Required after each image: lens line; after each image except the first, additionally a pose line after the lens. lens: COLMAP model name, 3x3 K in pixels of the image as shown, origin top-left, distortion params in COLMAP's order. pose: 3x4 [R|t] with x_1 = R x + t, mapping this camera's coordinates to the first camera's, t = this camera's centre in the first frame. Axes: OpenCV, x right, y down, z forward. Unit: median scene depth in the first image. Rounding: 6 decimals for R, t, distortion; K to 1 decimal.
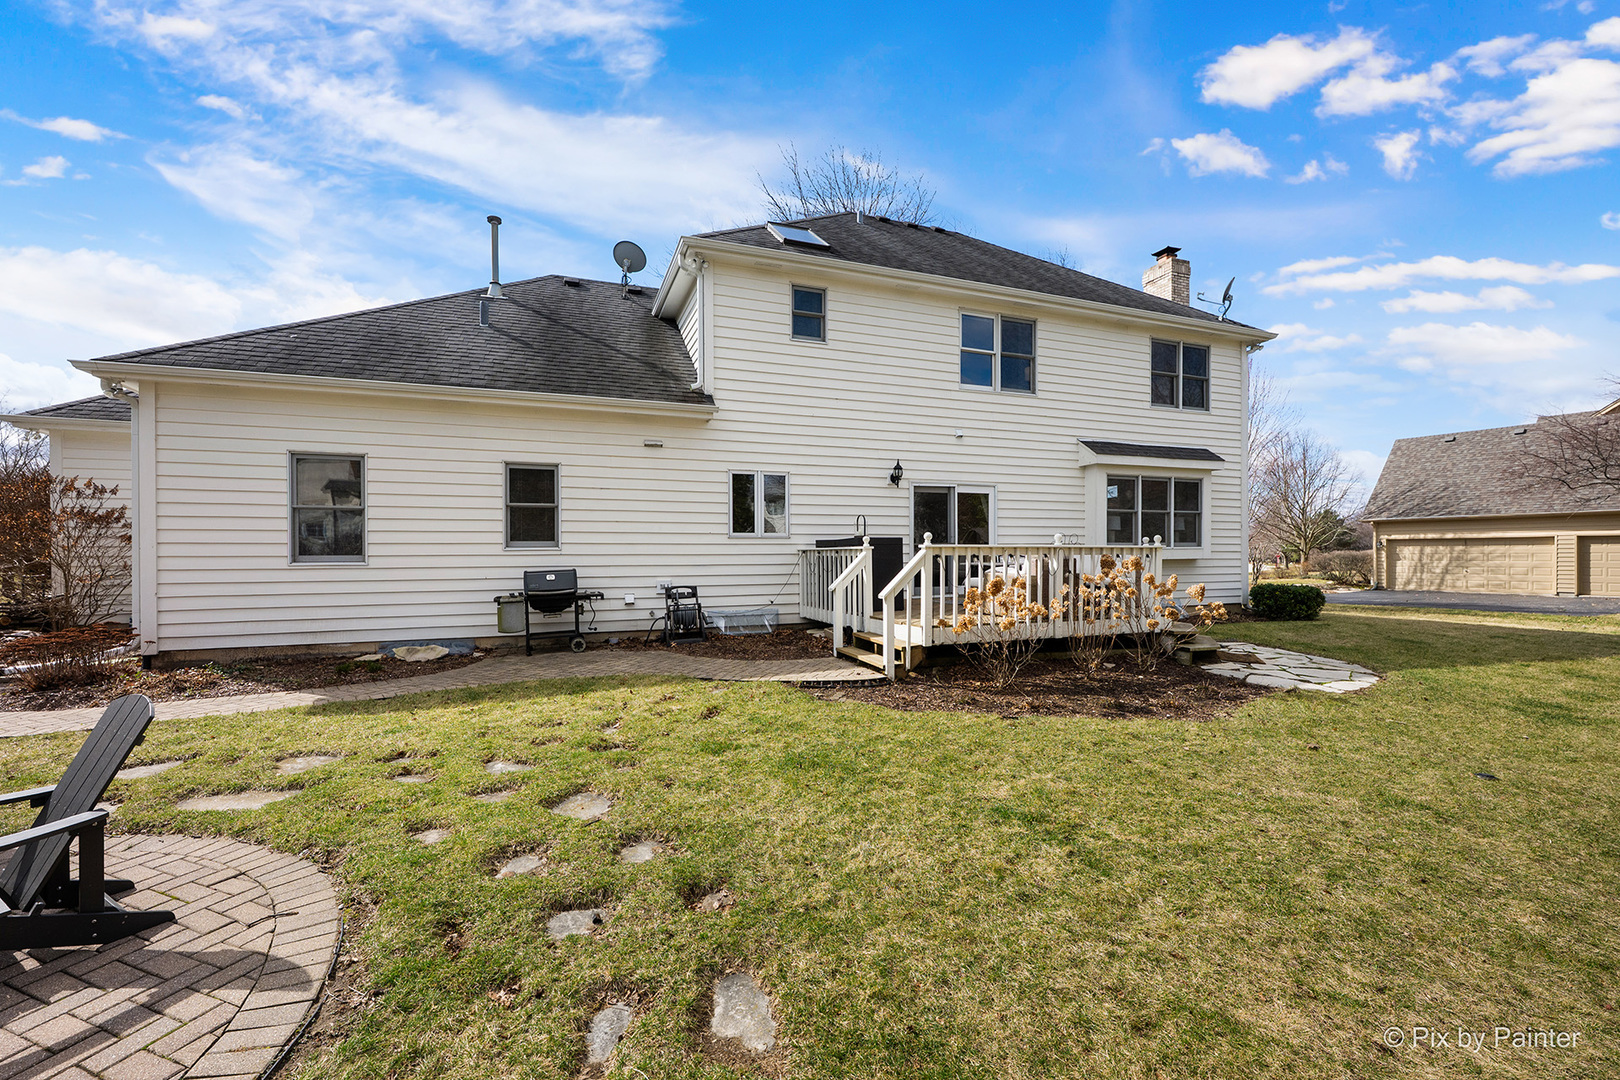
lens RADIAL K [[651.8, 0, 813.9], [0, 651.8, 556.8], [0, 0, 1]] dist [0.000311, -0.000042]
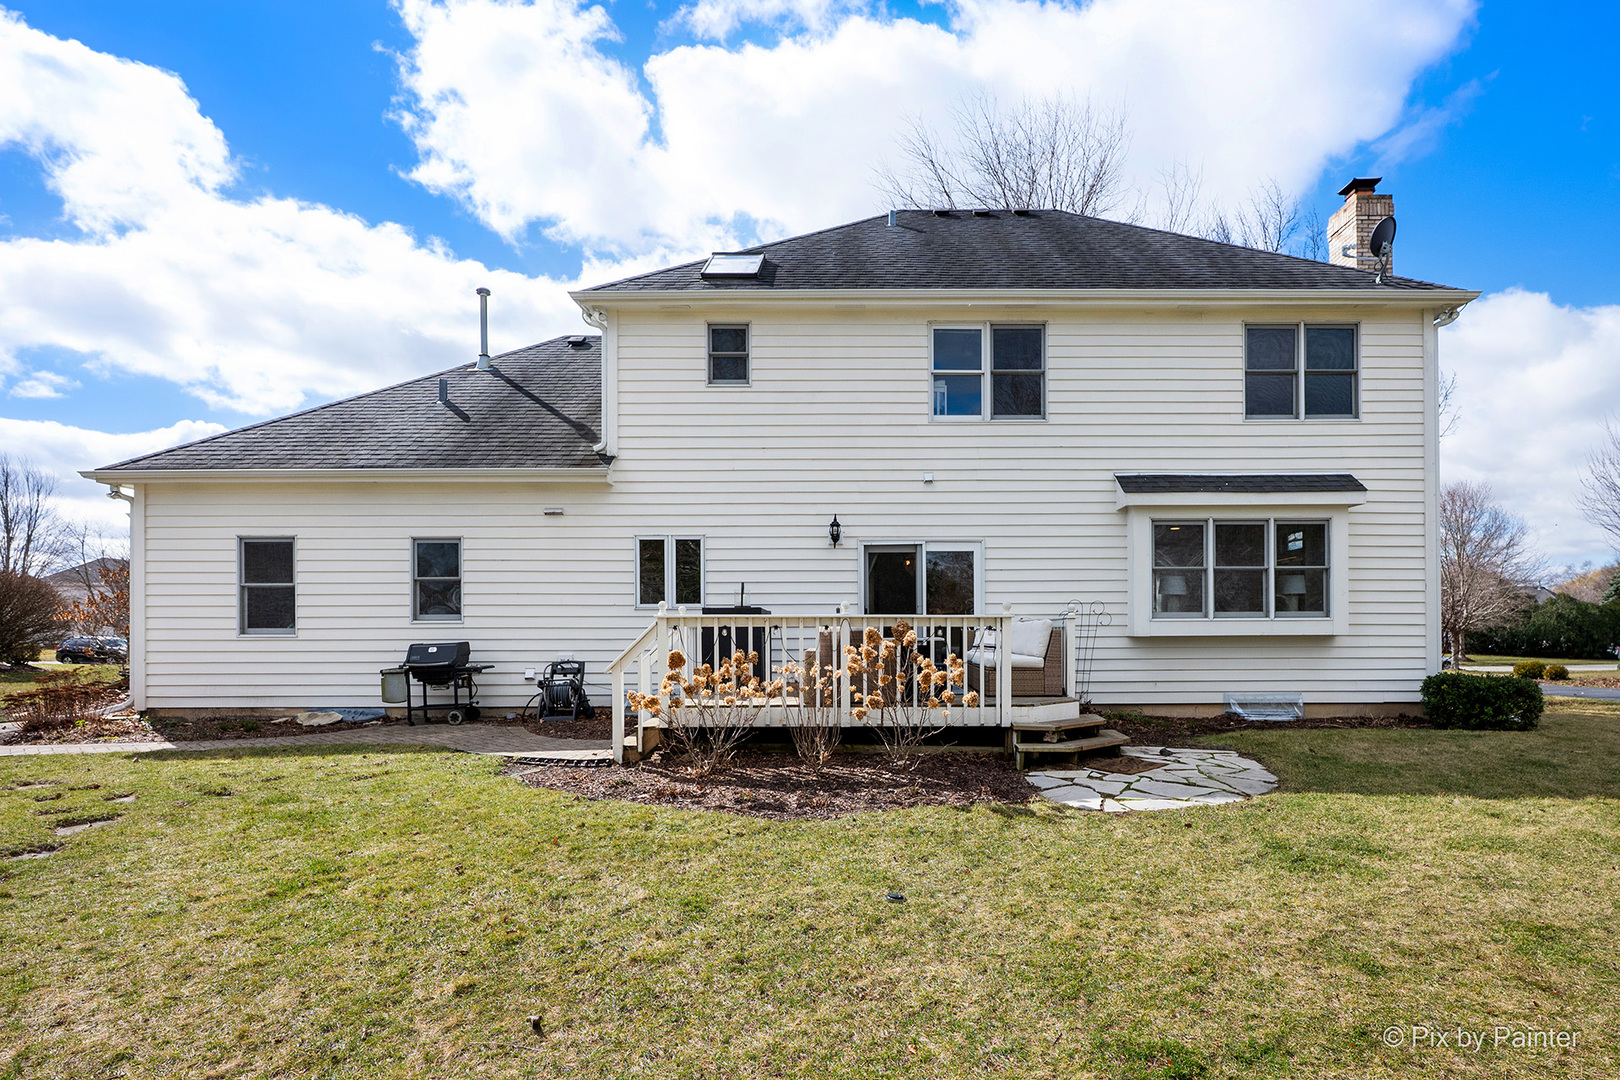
lens RADIAL K [[828.6, 0, 857.5], [0, 828.6, 629.8], [0, 0, 1]] dist [0.000281, 0.000091]
pose [[0.939283, 0.000029, -0.343142, 0.519711], [-0.002519, 0.999974, -0.006810, 0.005983], [0.343133, 0.007261, 0.939259, 0.010976]]
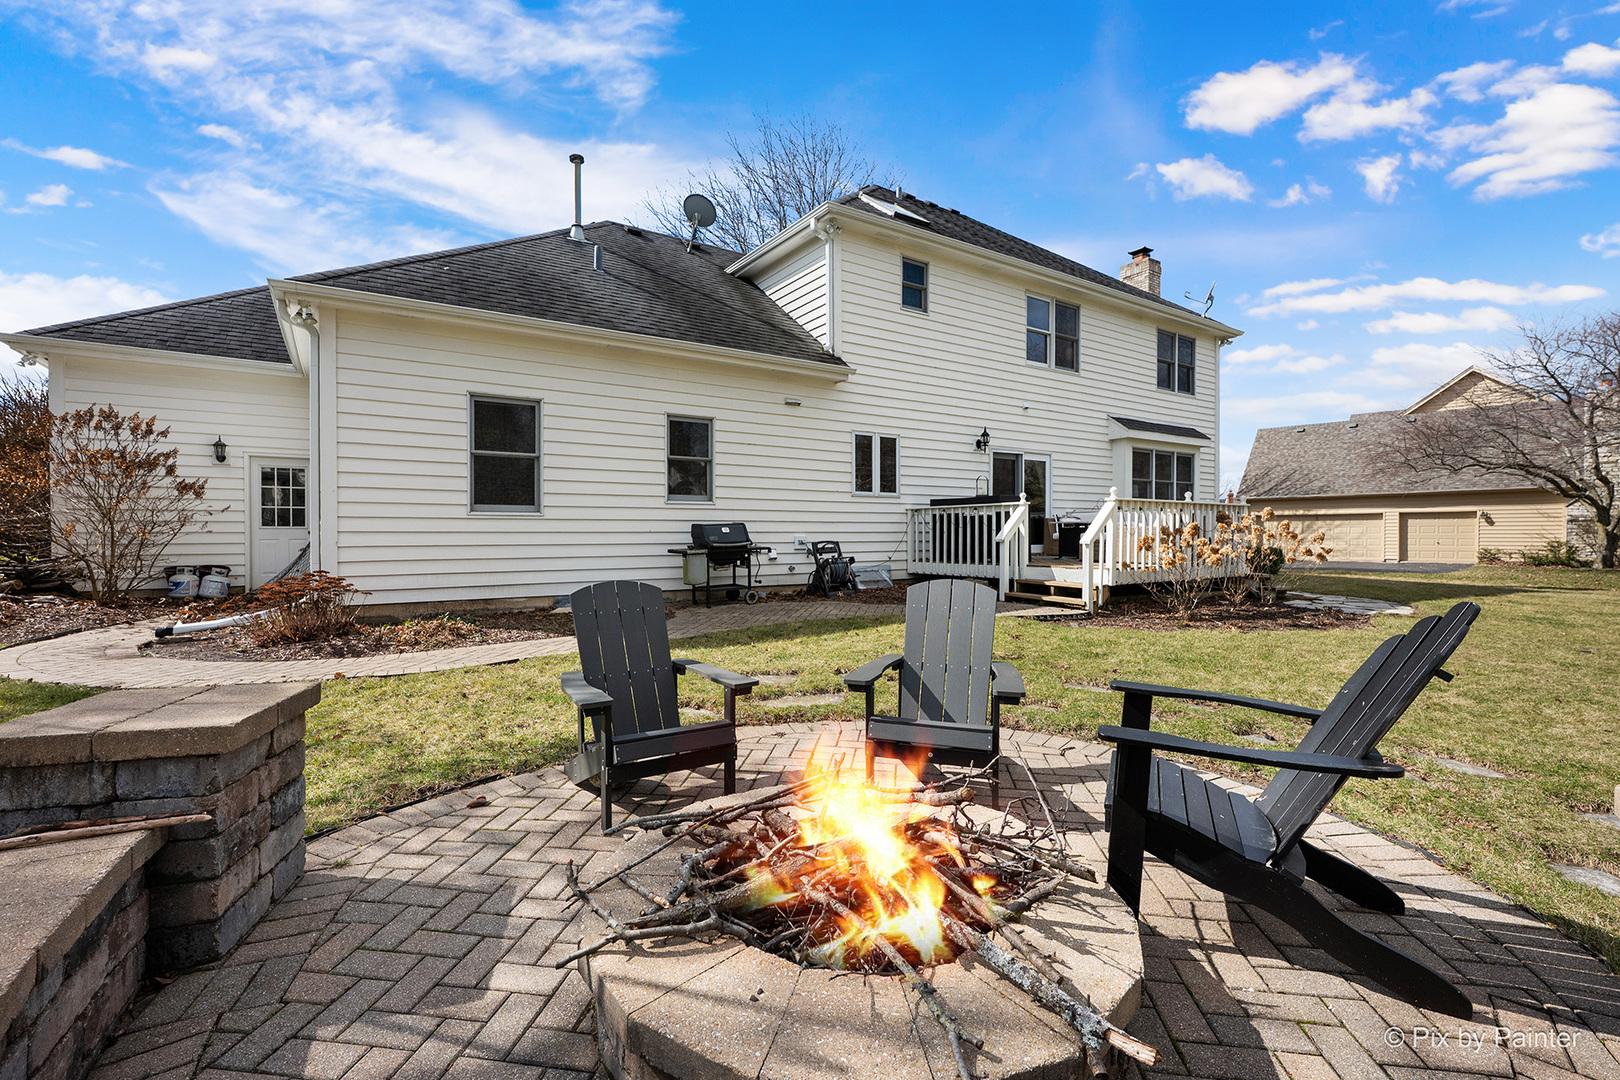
lens RADIAL K [[689.4, 0, 810.0], [0, 689.4, 540.0], [0, 0, 1]] dist [-0.000108, -0.000037]
pose [[0.976973, 0.000688, 0.213364, -0.396980], [-0.001808, 0.999986, 0.005051, 0.032561], [-0.213357, -0.005320, 0.976960, -0.054395]]
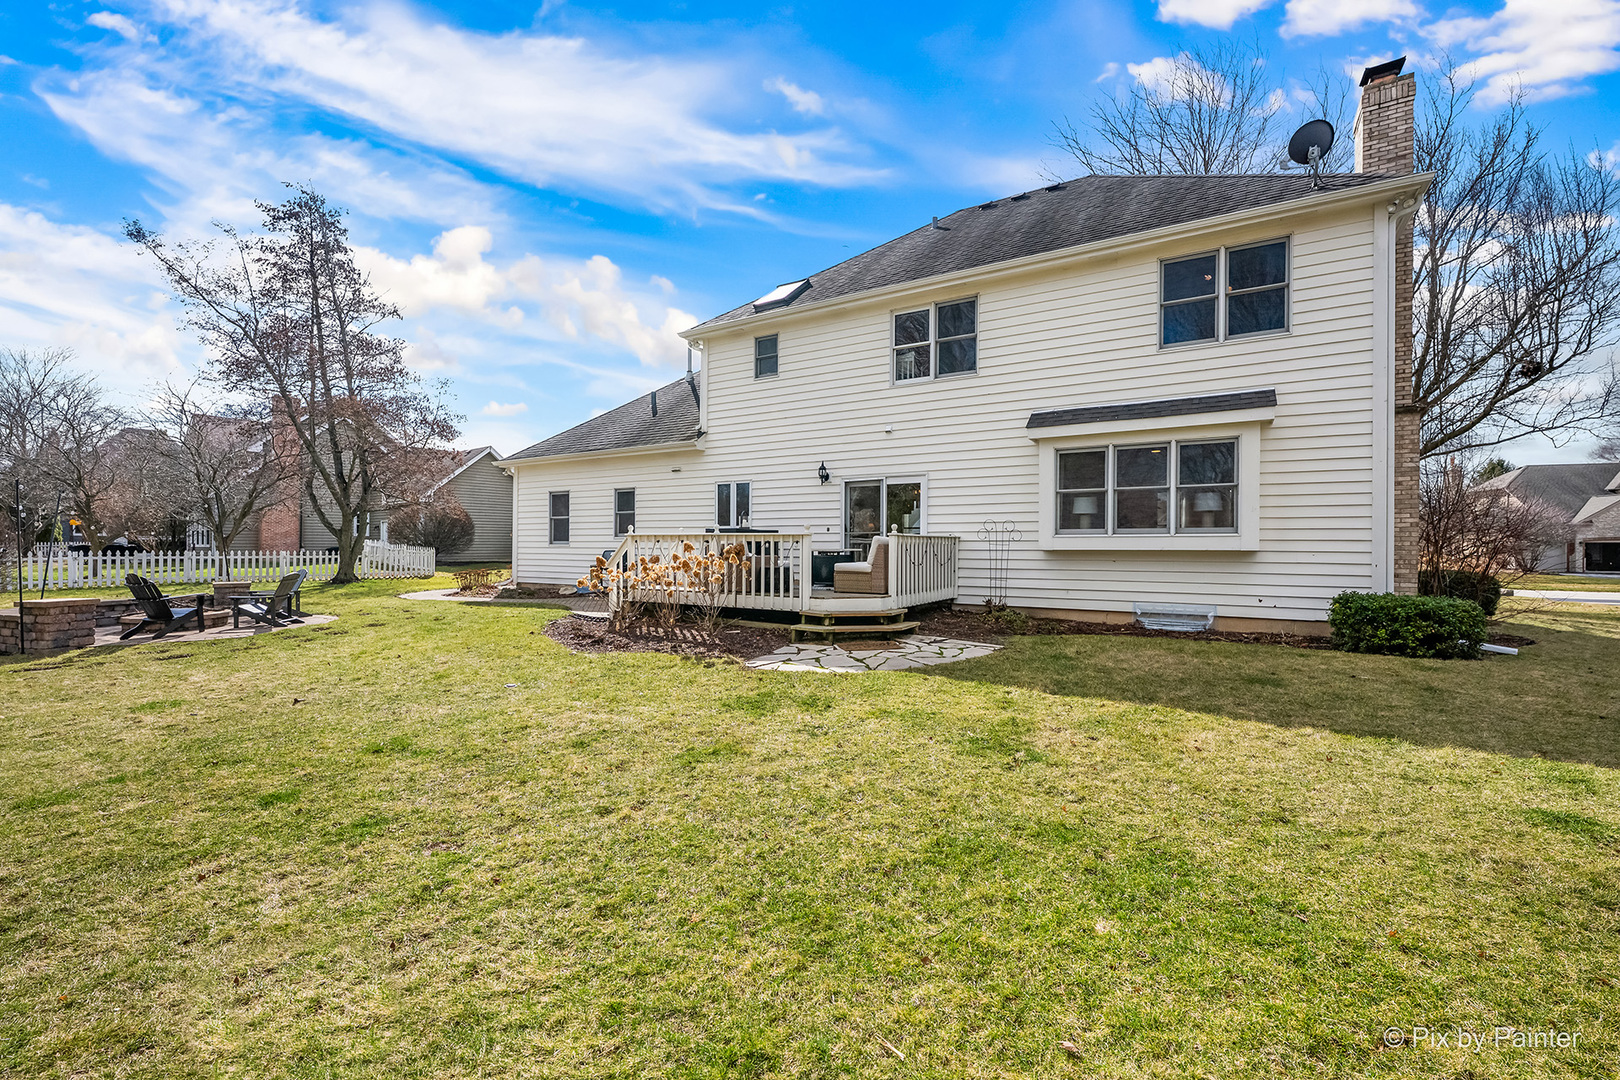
lens RADIAL K [[689.4, 0, 810.0], [0, 689.4, 540.0], [0, 0, 1]] dist [-0.000108, -0.000037]
pose [[0.611475, -0.001032, -0.791263, 1.093284], [-0.011665, 0.999879, -0.010319, 0.005694], [0.791178, 0.015540, 0.611388, 0.225247]]
